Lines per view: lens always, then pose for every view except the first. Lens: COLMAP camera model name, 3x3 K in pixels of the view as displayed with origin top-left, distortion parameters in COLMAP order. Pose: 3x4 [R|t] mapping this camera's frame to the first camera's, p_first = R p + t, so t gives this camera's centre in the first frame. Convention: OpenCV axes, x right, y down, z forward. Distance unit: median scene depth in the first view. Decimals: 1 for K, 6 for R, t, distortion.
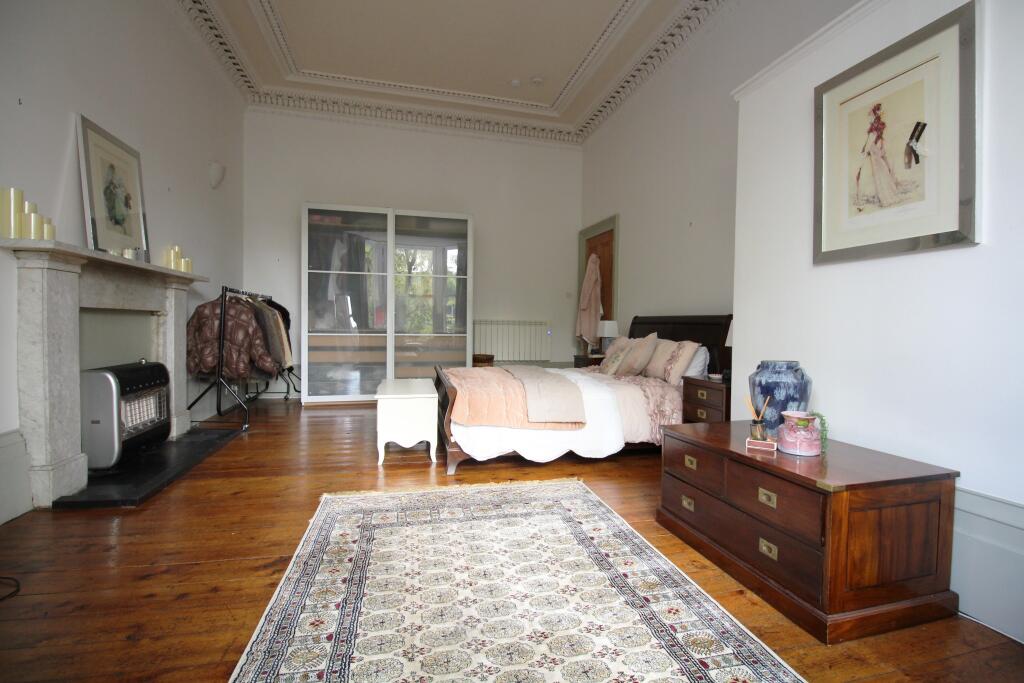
lens RADIAL K [[473.1, 0, 525.3], [0, 473.1, 335.8], [0, 0, 1]] dist [-0.014147, -0.000429]
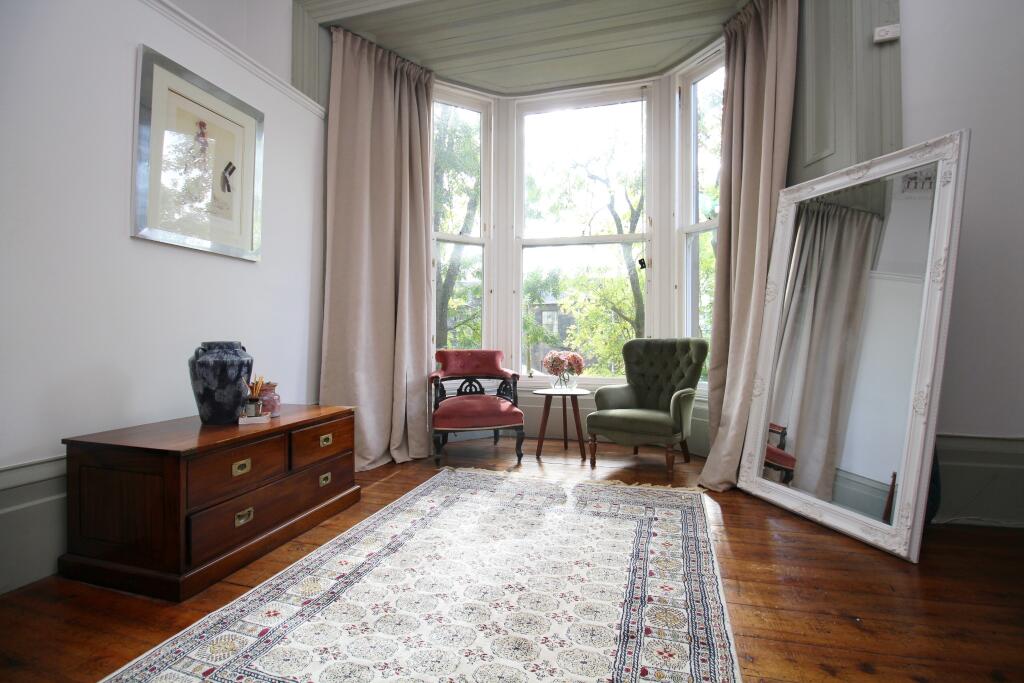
lens RADIAL K [[473.1, 0, 525.3], [0, 473.1, 335.8], [0, 0, 1]] dist [-0.014147, -0.000429]
pose [[-0.862977, -0.005301, 0.505216, -0.562742], [0.004893, 0.999810, 0.018847, 0.027074], [-0.505220, 0.018737, -0.862787, 1.651014]]
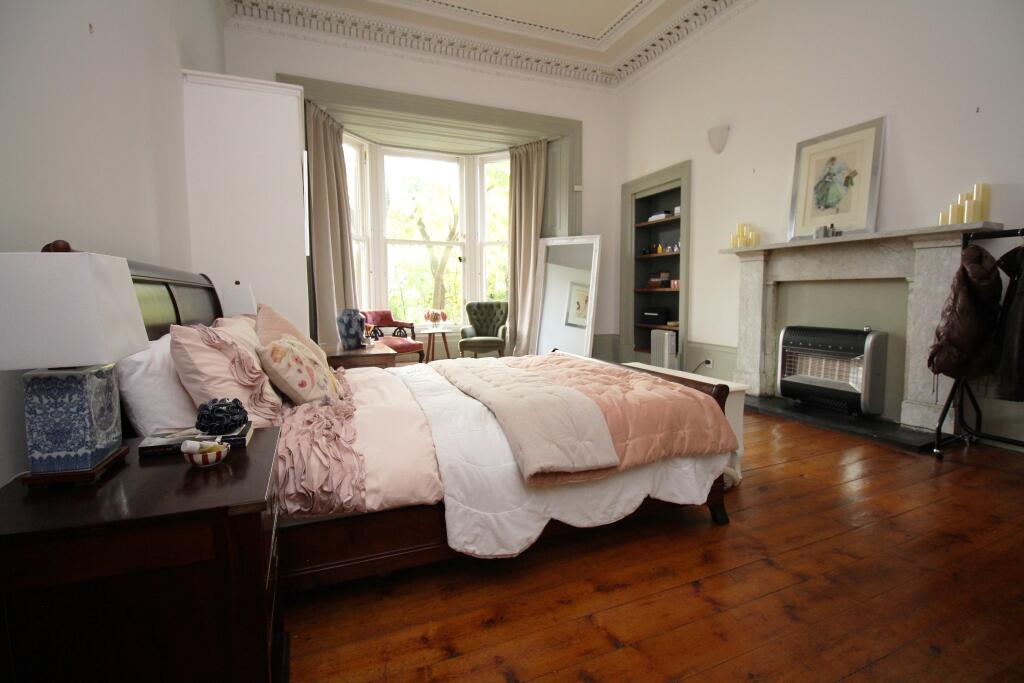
lens RADIAL K [[473.1, 0, 525.3], [0, 473.1, 335.8], [0, 0, 1]] dist [-0.014147, -0.000429]
pose [[-0.986572, 0.011939, -0.162888, 0.134385], [-0.006793, 0.993462, 0.113965, -0.075086], [0.163183, 0.113541, -0.980041, 3.361885]]
